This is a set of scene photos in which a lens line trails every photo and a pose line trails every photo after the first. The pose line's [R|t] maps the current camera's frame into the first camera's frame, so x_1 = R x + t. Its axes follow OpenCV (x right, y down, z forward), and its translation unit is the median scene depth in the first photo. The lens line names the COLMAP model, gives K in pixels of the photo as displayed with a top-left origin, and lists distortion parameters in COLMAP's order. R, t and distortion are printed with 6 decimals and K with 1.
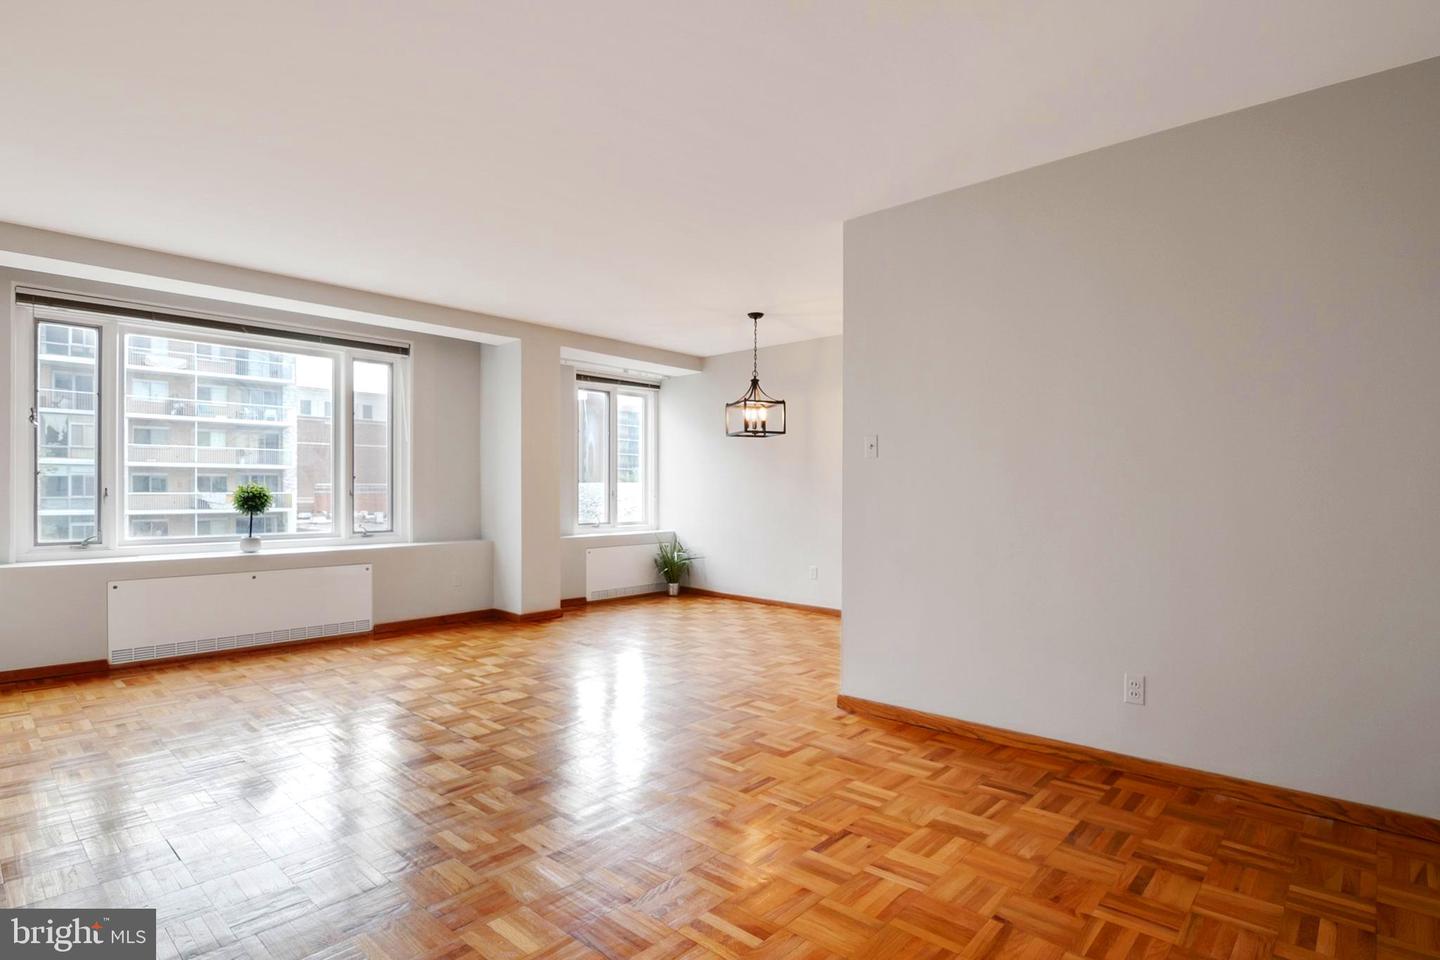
lens RADIAL K [[731.5, 0, 719.1], [0, 731.5, 492.3], [0, 0, 1]] dist [0.002909, -0.018166]
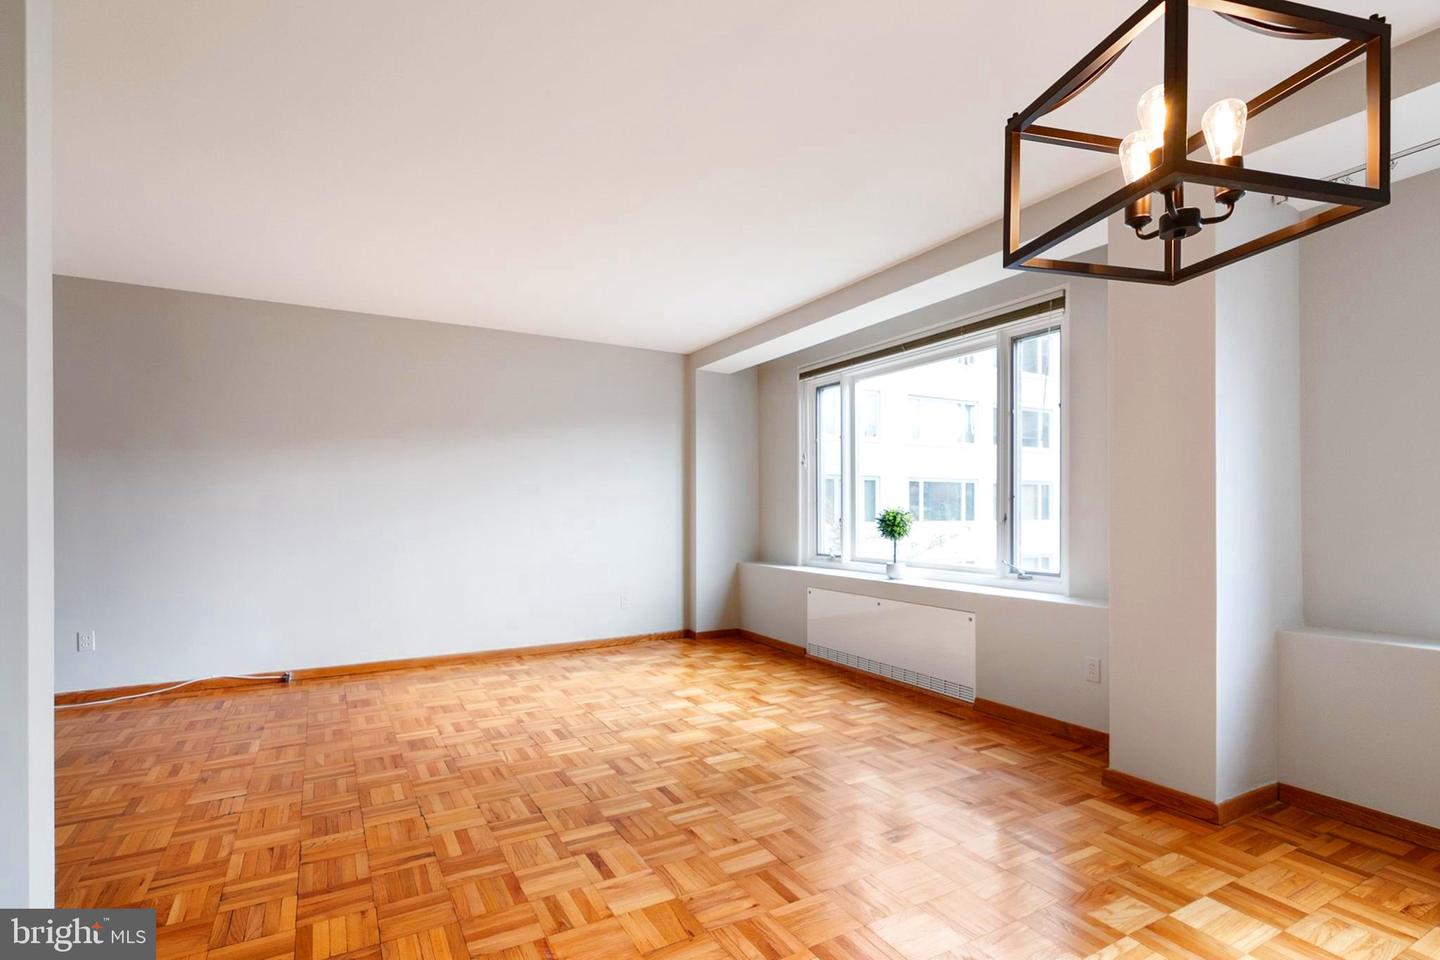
lens RADIAL K [[696.6, 0, 731.1], [0, 696.6, 516.1], [0, 0, 1]] dist [0.001444, -0.000027]
pose [[-0.294091, 0.002216, -0.955775, 0.277379], [-0.003479, 0.999988, 0.003389, -0.002956], [0.955771, 0.004322, -0.294080, 0.978820]]
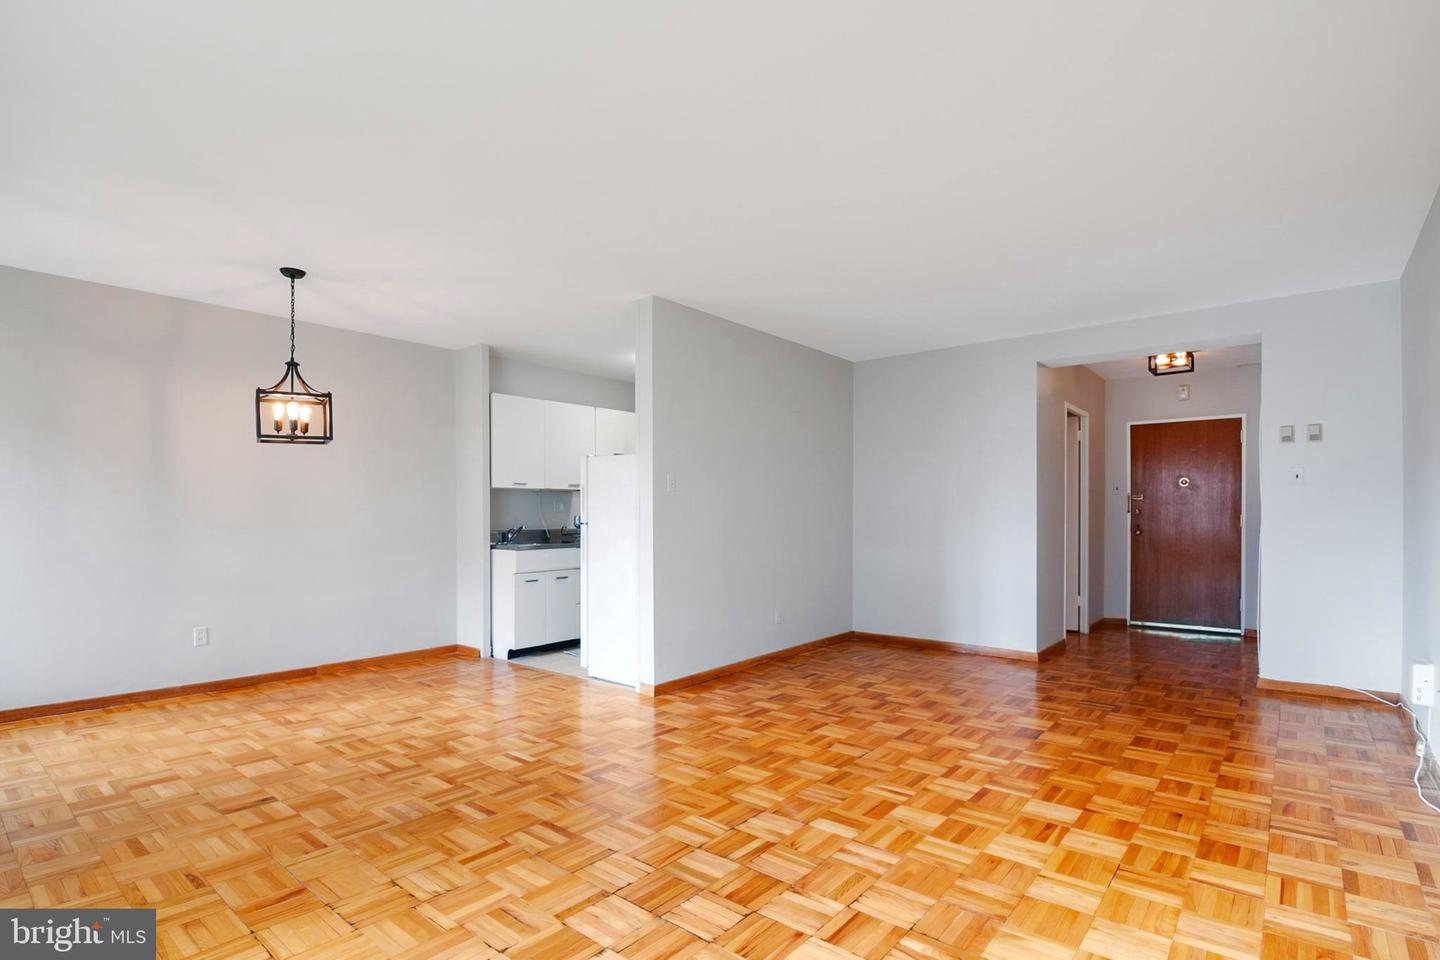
lens RADIAL K [[707.4, 0, 723.2], [0, 707.4, 512.7], [0, 0, 1]] dist [0.002937, -0.012640]
pose [[-0.054372, -0.005611, 0.998505, -0.684758], [0.005919, 0.999965, 0.005941, -0.010367], [-0.998503, 0.006233, -0.054336, 0.648040]]
